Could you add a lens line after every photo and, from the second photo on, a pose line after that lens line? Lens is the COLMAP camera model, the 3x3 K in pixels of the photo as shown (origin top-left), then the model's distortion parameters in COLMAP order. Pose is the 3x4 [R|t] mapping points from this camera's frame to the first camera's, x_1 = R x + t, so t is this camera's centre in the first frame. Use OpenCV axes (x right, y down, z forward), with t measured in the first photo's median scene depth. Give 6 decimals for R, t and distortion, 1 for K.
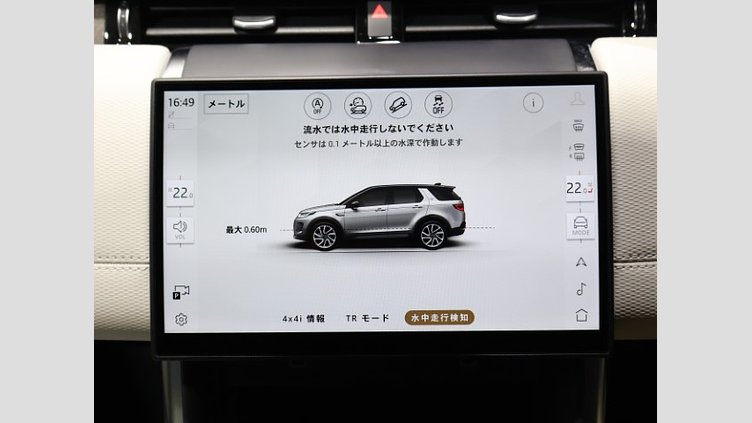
lens RADIAL K [[872.4, 0, 381.6], [0, 872.4, 210.1], [0, 0, 1]] dist [-0.069118, 0.000000]
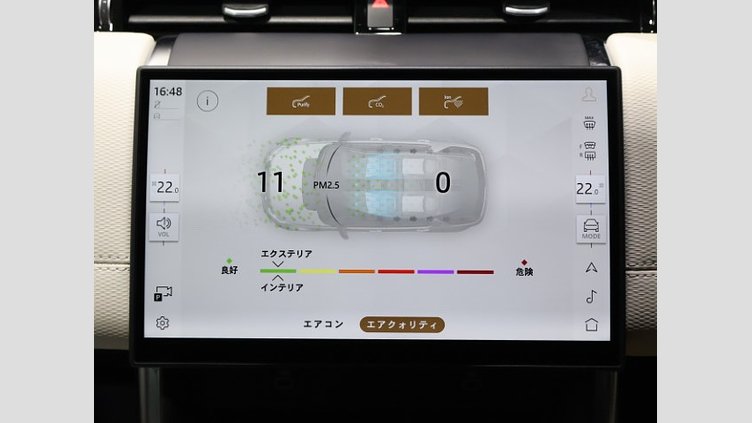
lens RADIAL K [[1097.2, 0, 381.7], [0, 1097.2, 213.4], [0, 0, 1]] dist [-0.107253, 0.000000]
pose [[0.999862, 0.015991, 0.004584, -0.002664], [-0.015756, 0.998760, -0.047232, 0.059616], [-0.005333, 0.047153, 0.998873, -0.175429]]
